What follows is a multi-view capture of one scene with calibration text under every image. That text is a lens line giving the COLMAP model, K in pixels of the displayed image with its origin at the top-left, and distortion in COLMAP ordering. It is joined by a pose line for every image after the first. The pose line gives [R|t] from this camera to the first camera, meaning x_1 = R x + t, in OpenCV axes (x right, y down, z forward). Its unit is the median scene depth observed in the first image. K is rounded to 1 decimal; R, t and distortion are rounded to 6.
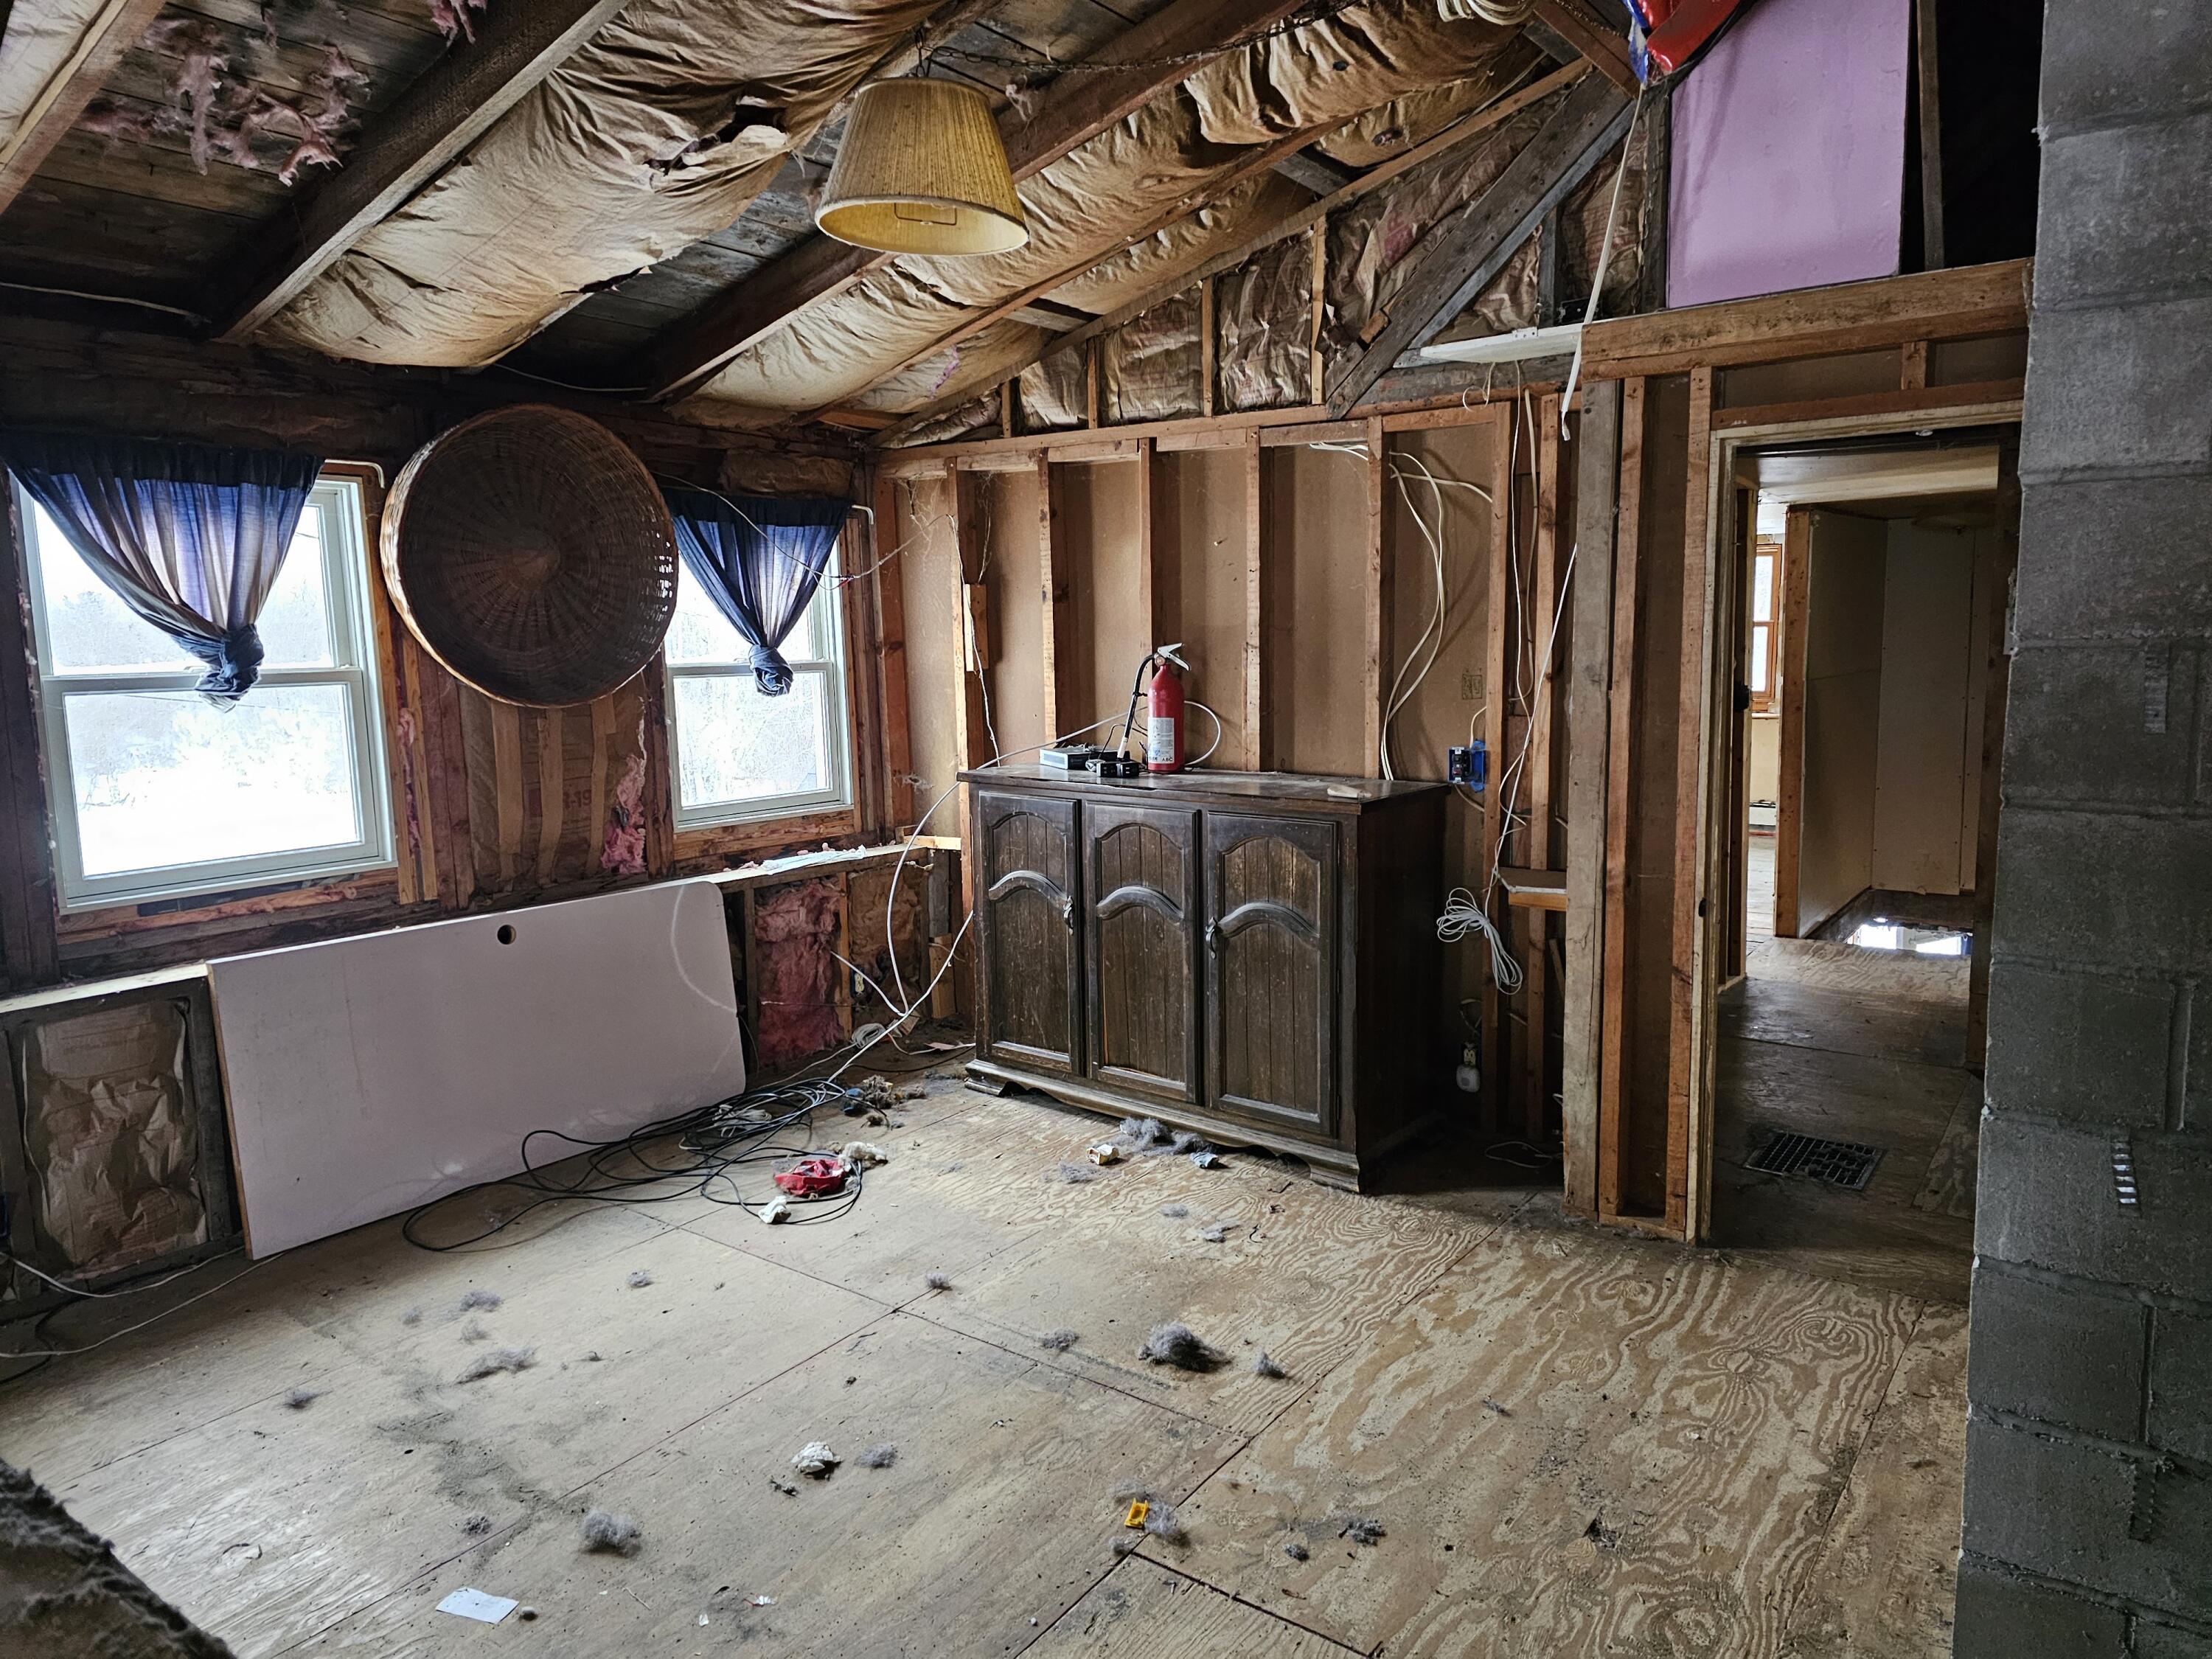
lens RADIAL K [[1449.9, 0, 1106.0], [0, 1449.9, 829.5], [0, 0, 1]] dist [0.002859, -0.001272]
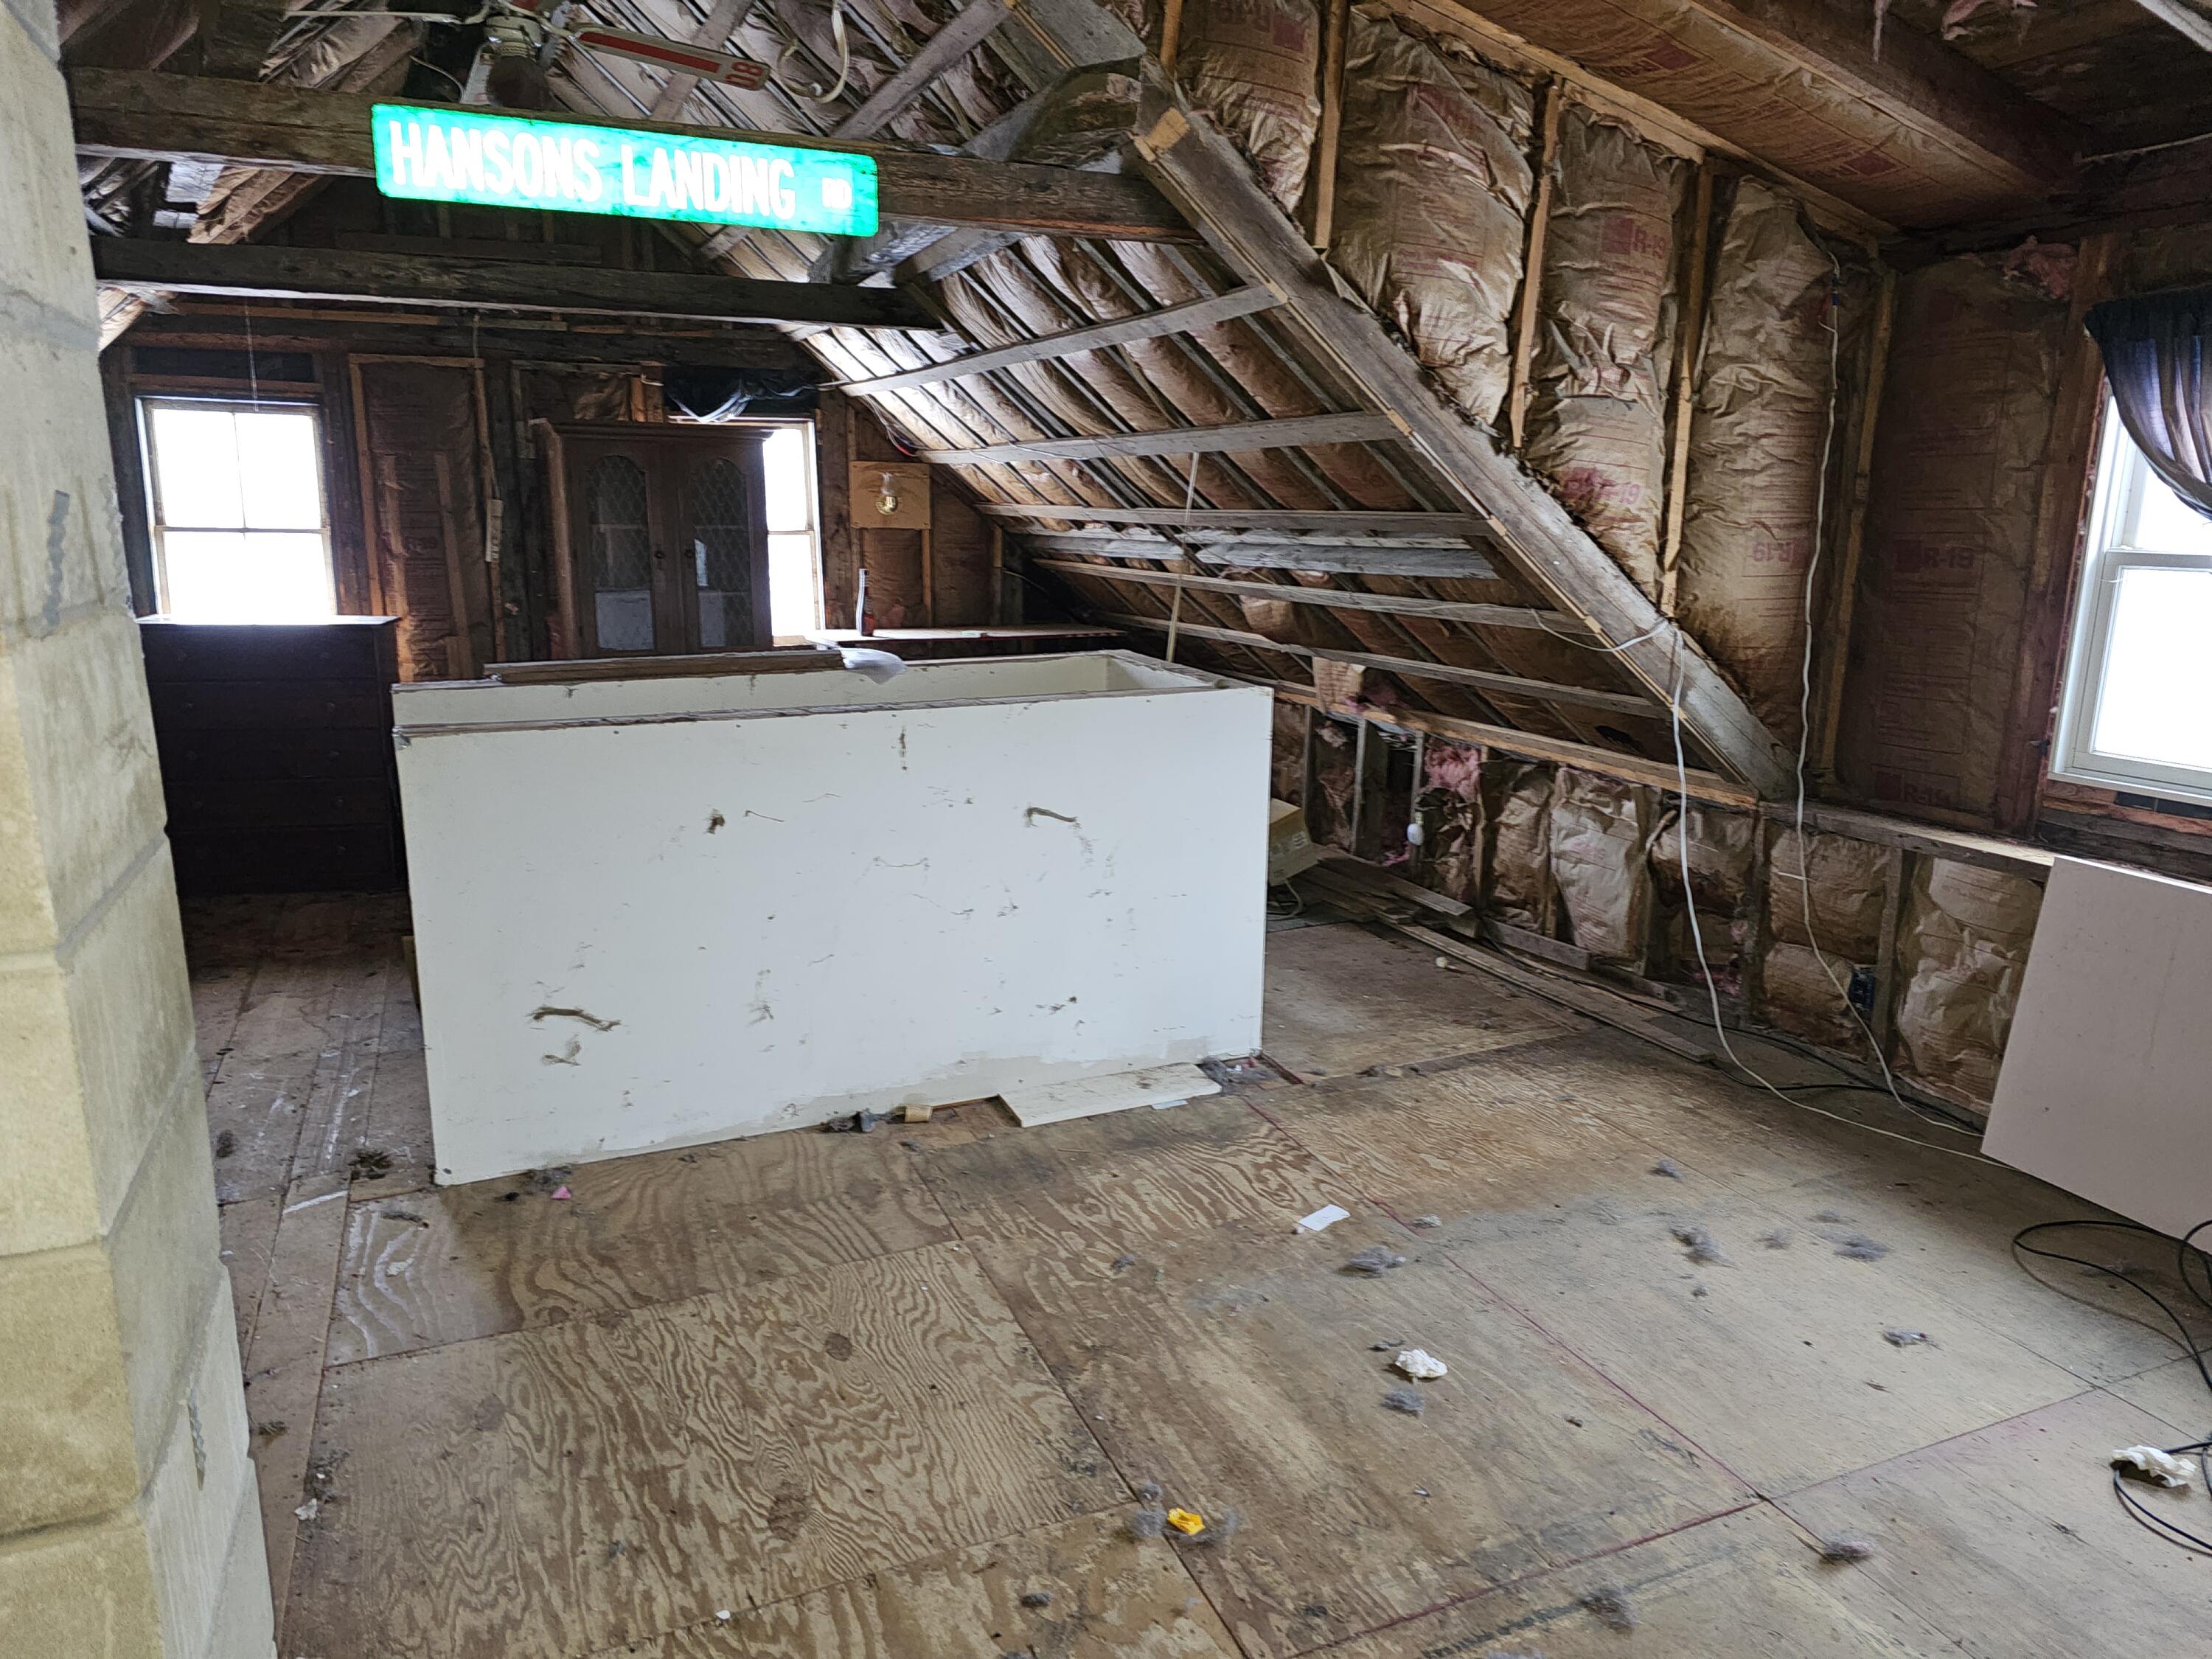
lens RADIAL K [[1449.9, 0, 1106.0], [0, 1449.9, 829.5], [0, 0, 1]] dist [0.002859, -0.001272]
pose [[-0.509210, 0.202023, -0.836595, 0.525160], [-0.114691, 0.947461, 0.298603, -0.145782], [0.852966, 0.248002, -0.459286, 0.938810]]
